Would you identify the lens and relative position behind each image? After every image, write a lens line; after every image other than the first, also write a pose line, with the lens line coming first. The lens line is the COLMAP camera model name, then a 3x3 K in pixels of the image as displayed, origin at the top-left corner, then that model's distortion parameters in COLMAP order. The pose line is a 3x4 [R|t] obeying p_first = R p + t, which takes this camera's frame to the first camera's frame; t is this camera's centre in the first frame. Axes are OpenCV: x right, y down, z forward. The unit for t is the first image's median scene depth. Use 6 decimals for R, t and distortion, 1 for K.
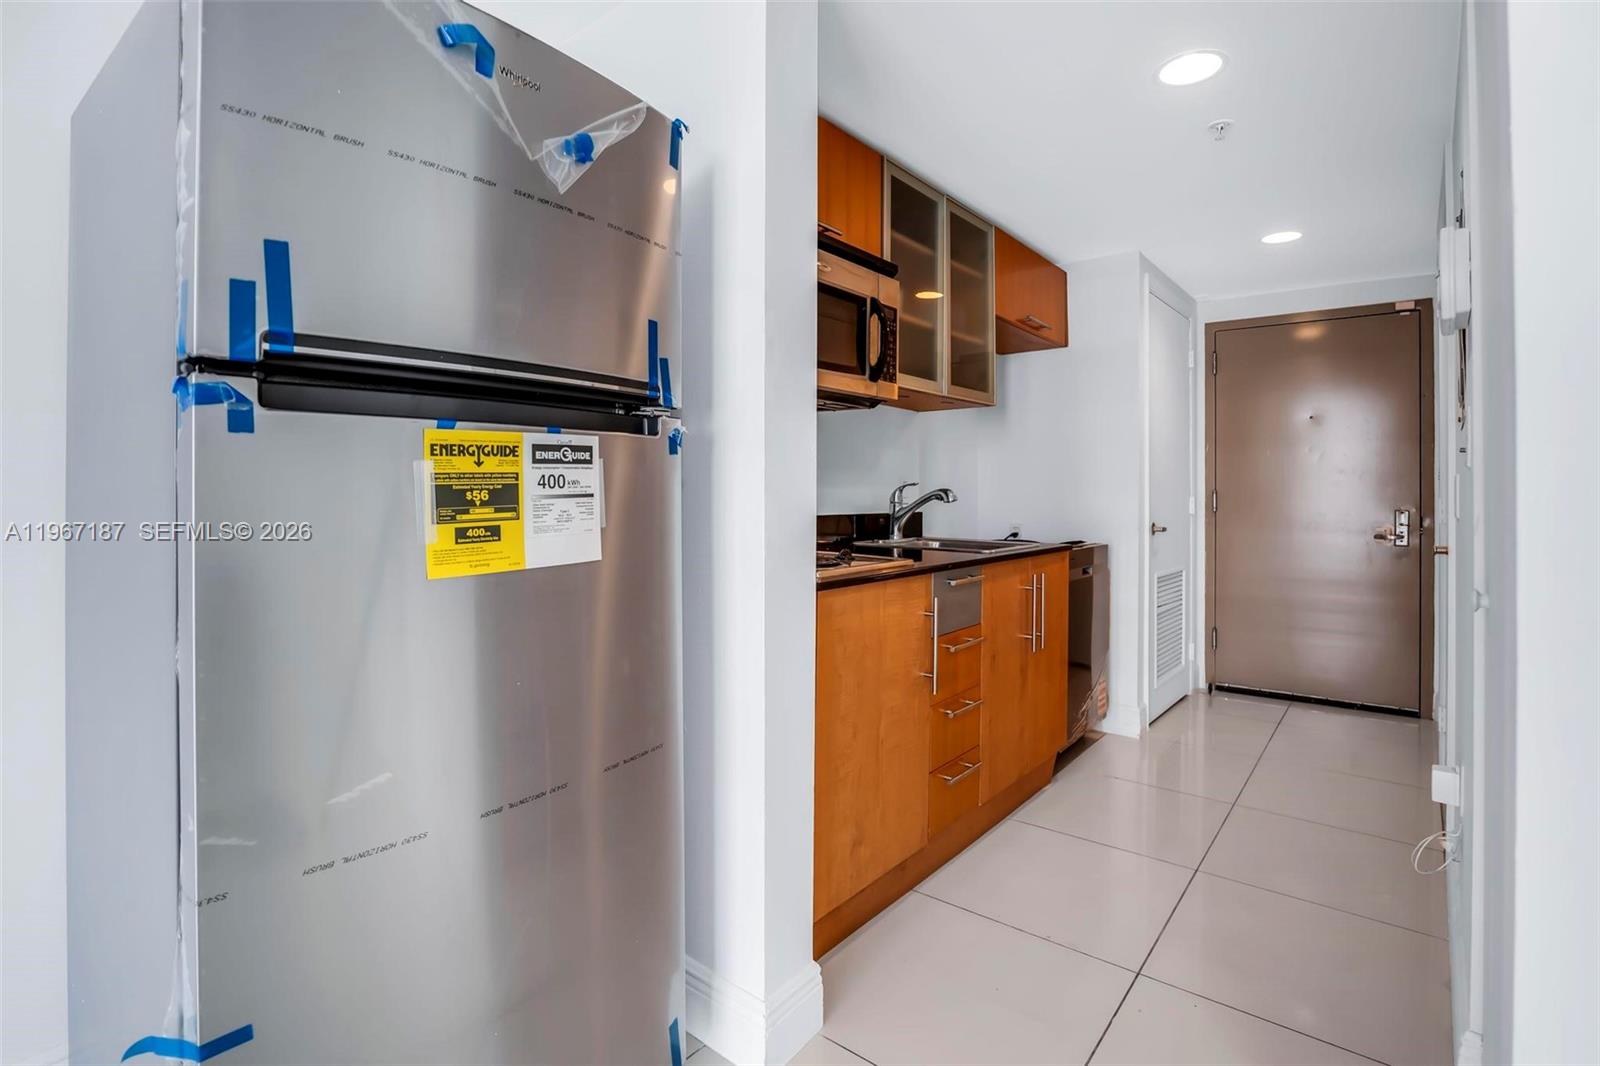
lens RADIAL K [[768.1, 0, 800.5], [0, 768.1, 482.9], [0, 0, 1]] dist [-0.001397, -0.000421]
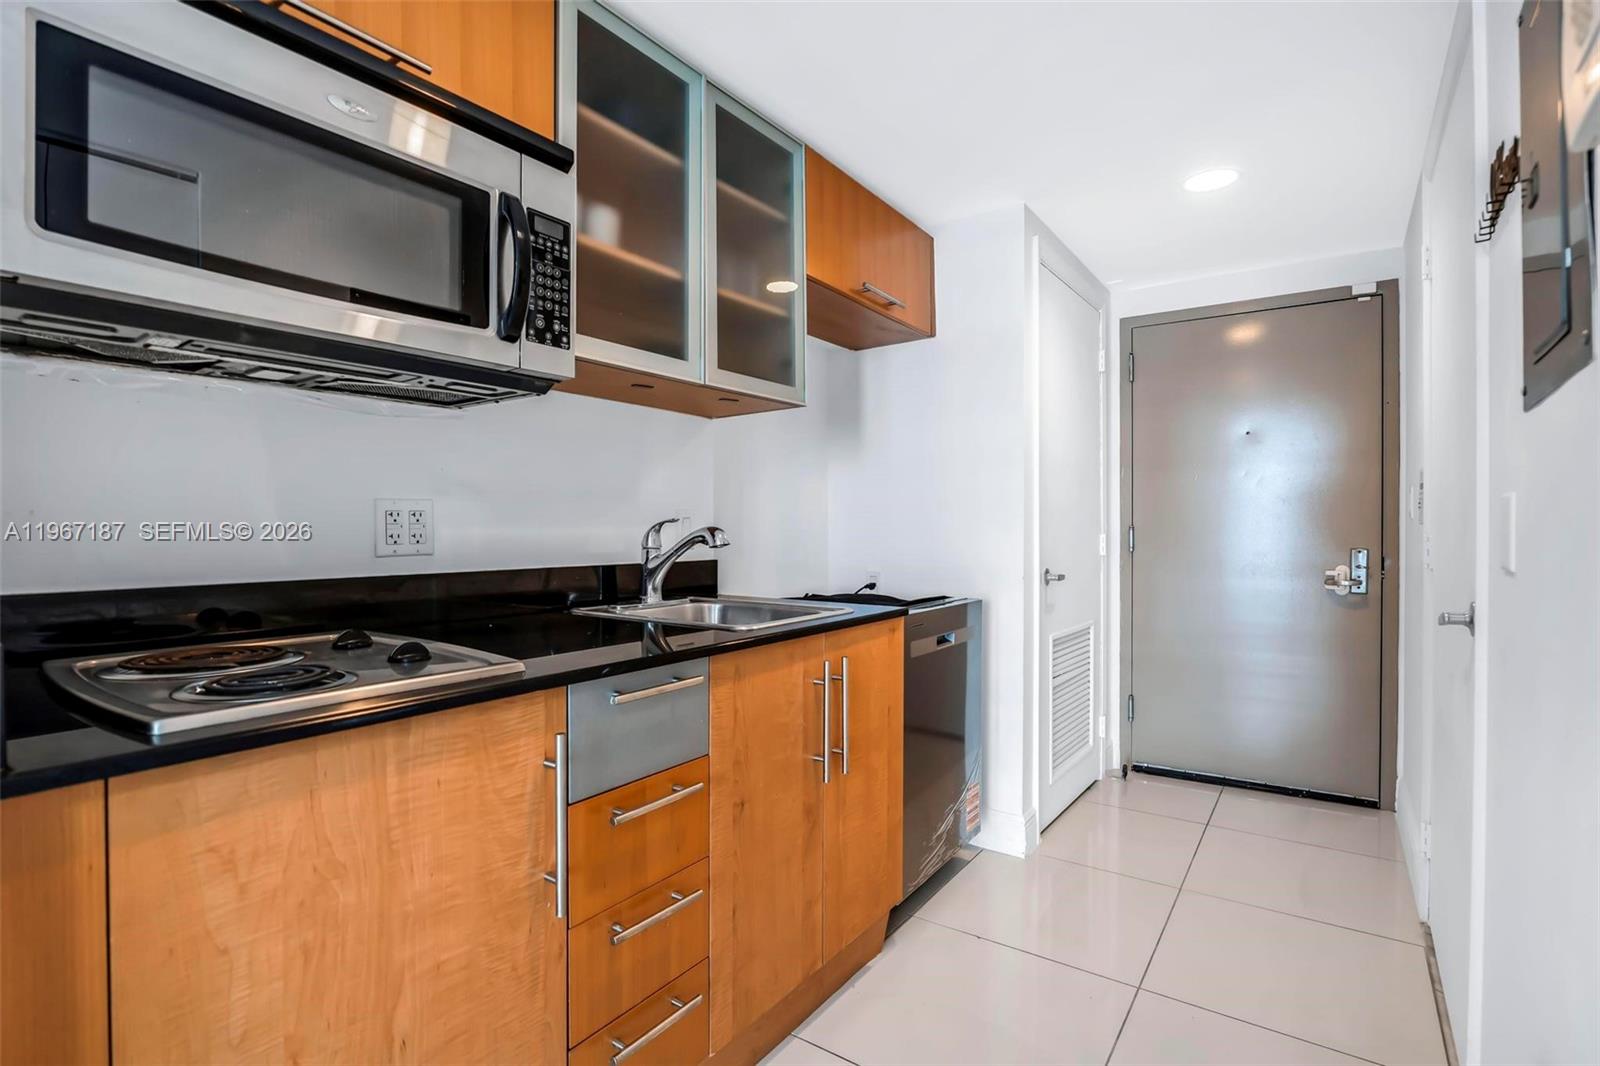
lens RADIAL K [[734.2, 0, 800.0], [0, 734.2, 533.0], [0, 0, 1]] dist [-0.005536, -0.000518]
pose [[0.999089, -0.008401, 0.041840, 0.192628], [0.007668, 0.999815, 0.017656, 0.001907], [-0.041980, -0.017319, 0.998968, 0.296176]]
